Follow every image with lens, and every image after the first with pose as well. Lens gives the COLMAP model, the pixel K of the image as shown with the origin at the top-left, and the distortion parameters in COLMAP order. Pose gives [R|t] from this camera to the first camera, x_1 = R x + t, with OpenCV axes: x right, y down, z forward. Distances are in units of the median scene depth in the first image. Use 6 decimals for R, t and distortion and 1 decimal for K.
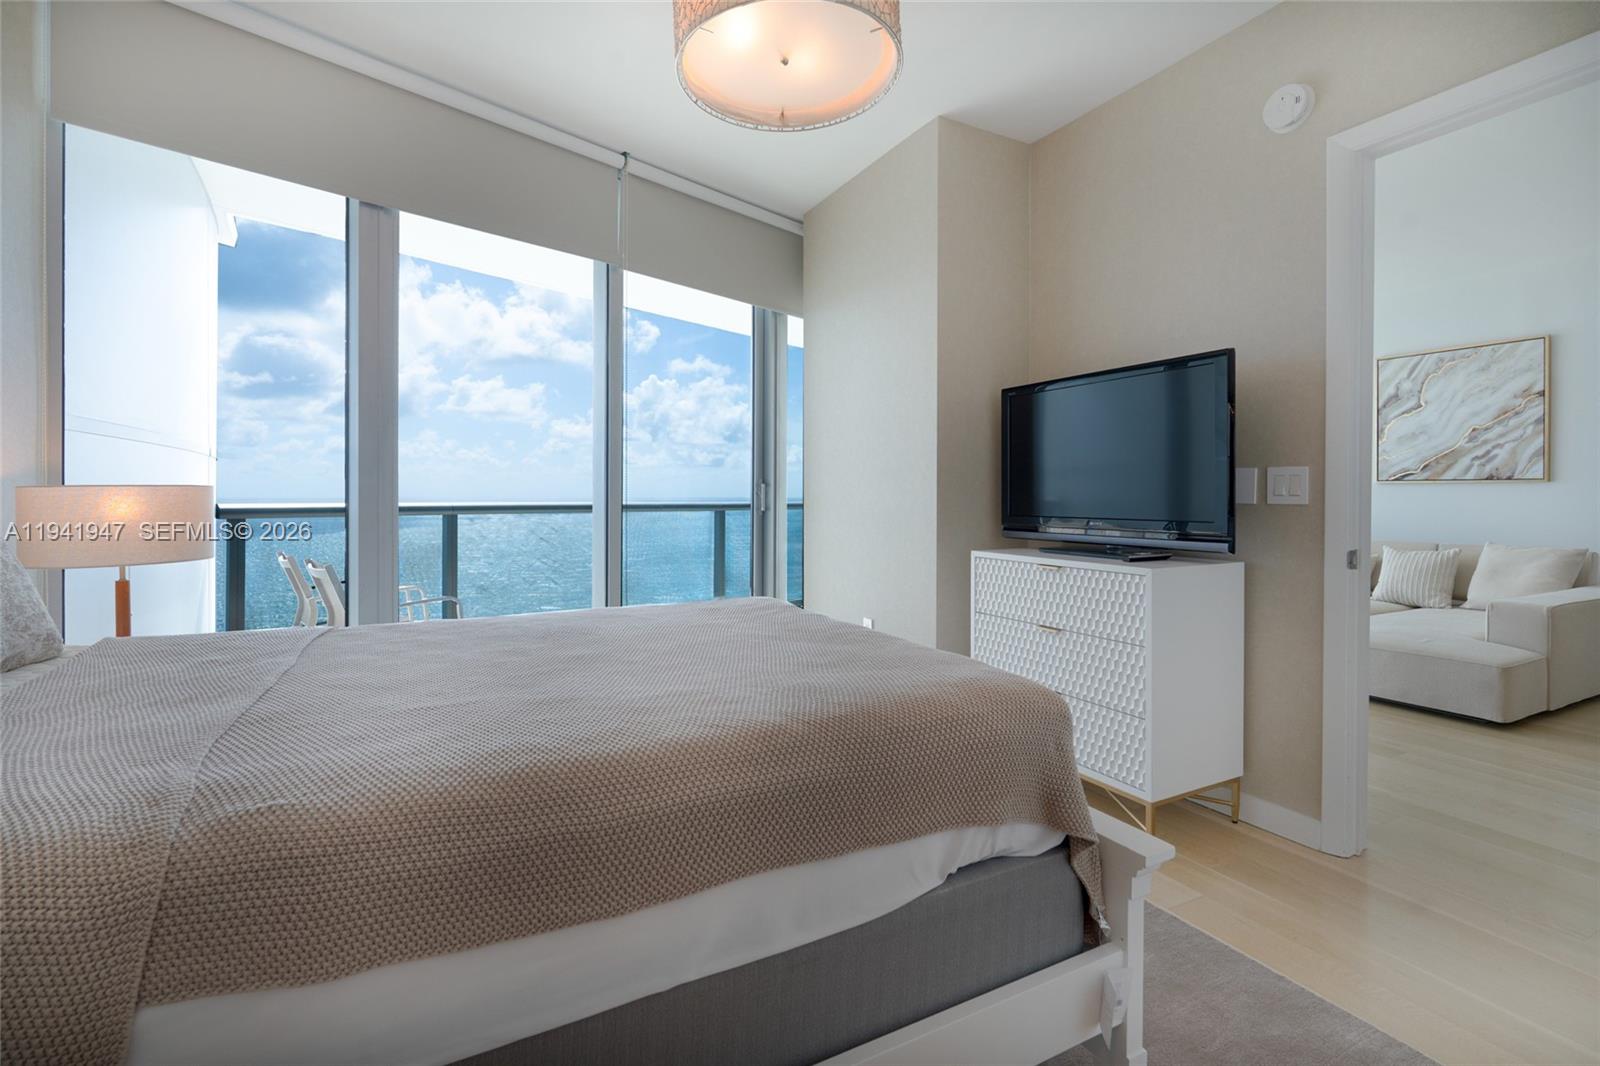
lens RADIAL K [[731.3, 0, 798.6], [0, 731.3, 497.0], [0, 0, 1]] dist [-0.000821, -0.000067]
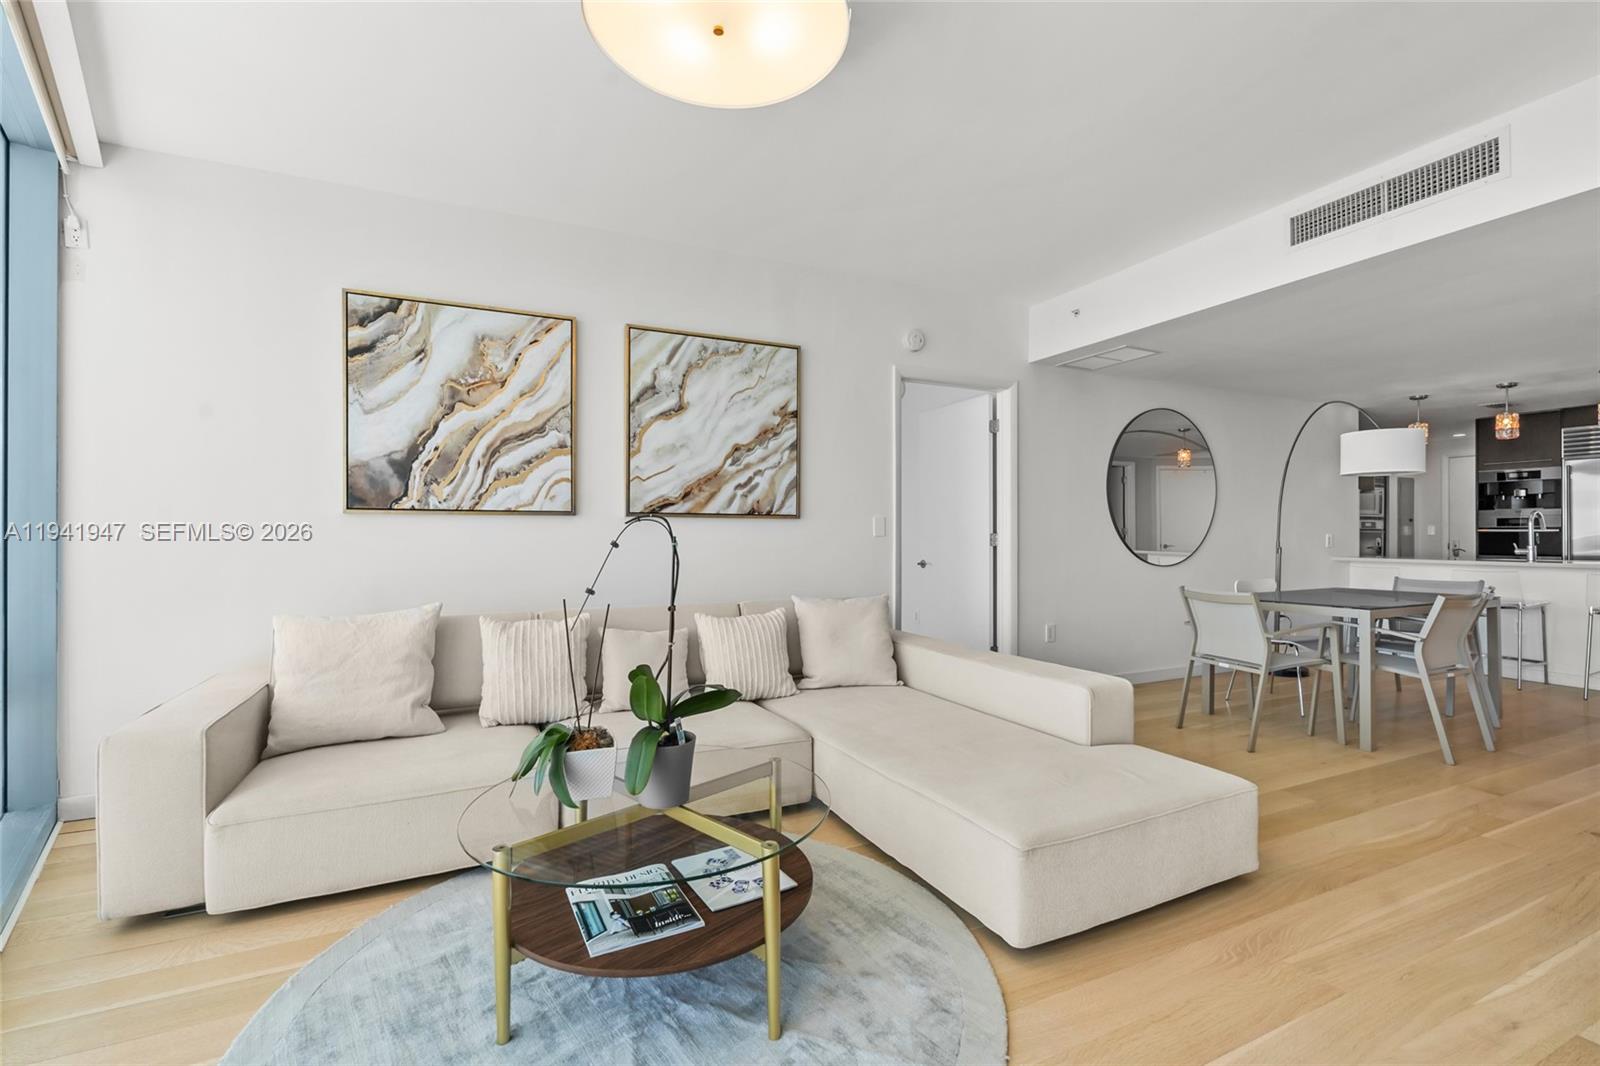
lens RADIAL K [[706.0, 0, 800.0], [0, 706.0, 533.0], [0, 0, 1]] dist [-0.001528, 0.000112]
pose [[0.040618, 0.002293, 0.999172, 0.189953], [0.006665, 0.999974, -0.002565, -0.001965], [-0.999153, 0.006764, 0.040601, 0.910292]]
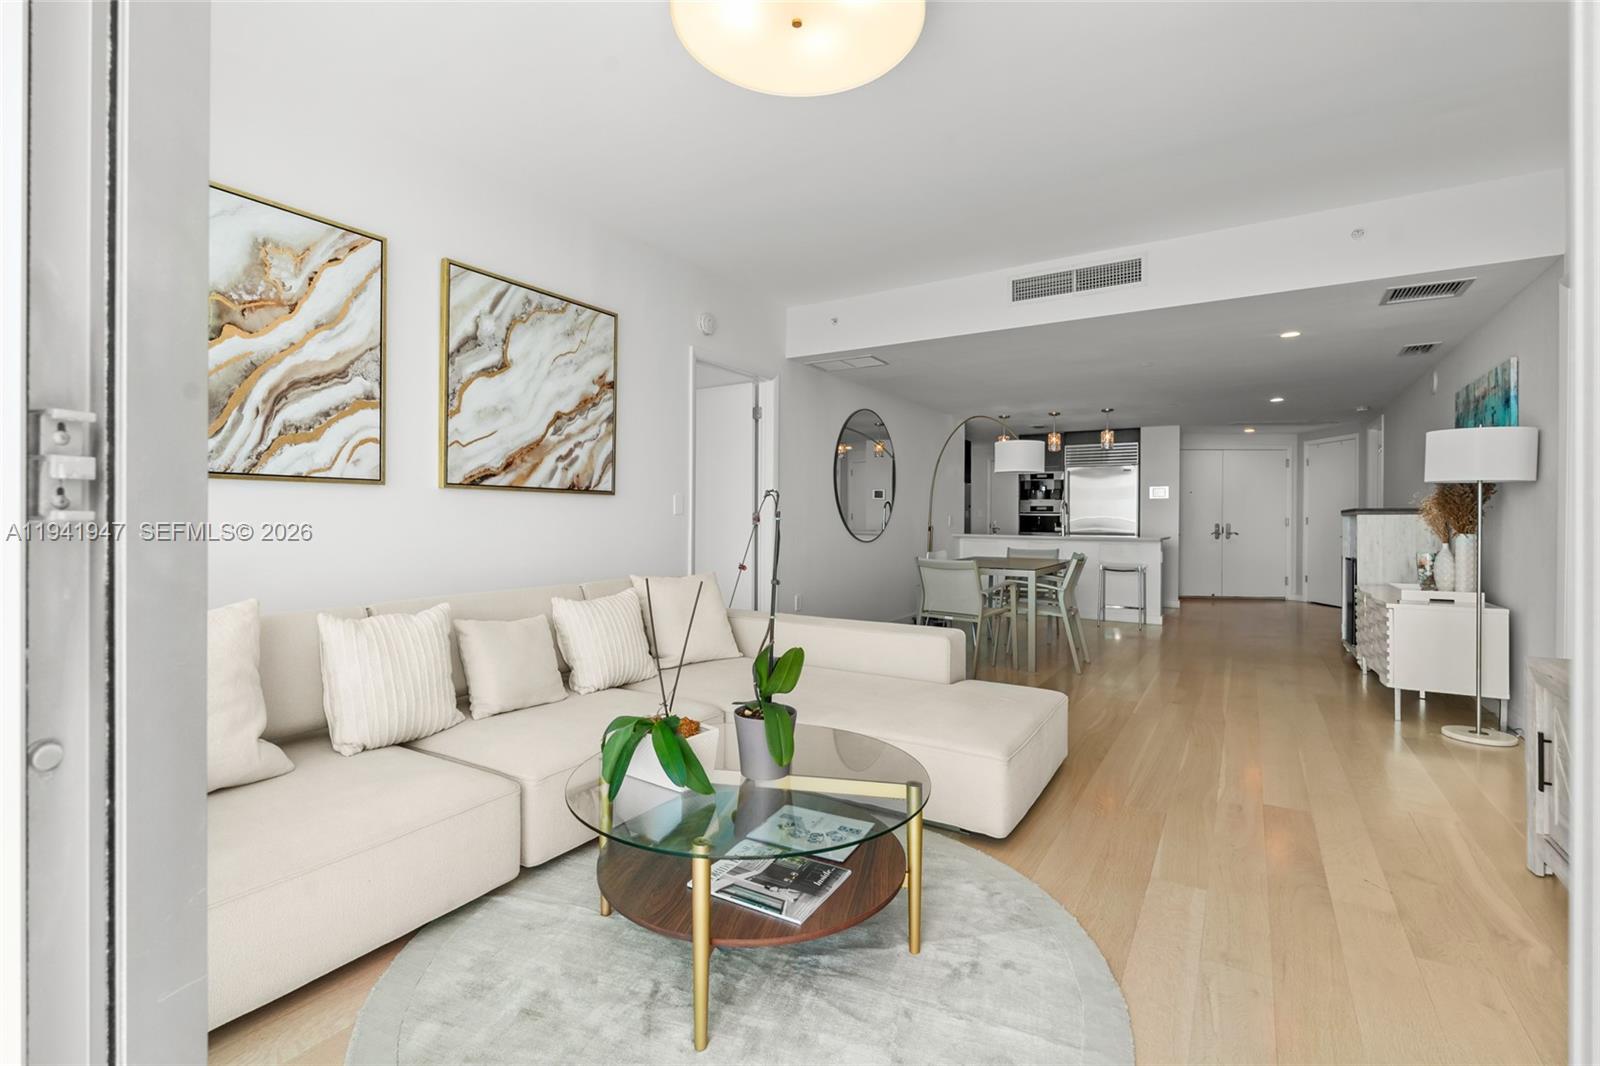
lens RADIAL K [[716.6, 0, 801.3], [0, 716.6, 517.5], [0, 0, 1]] dist [-0.001153, 0.000257]
pose [[-0.502216, -0.005615, 0.864724, 0.217545], [-0.003027, 0.999984, 0.004735, -0.000495], [-0.864737, -0.000240, -0.502225, 1.150232]]
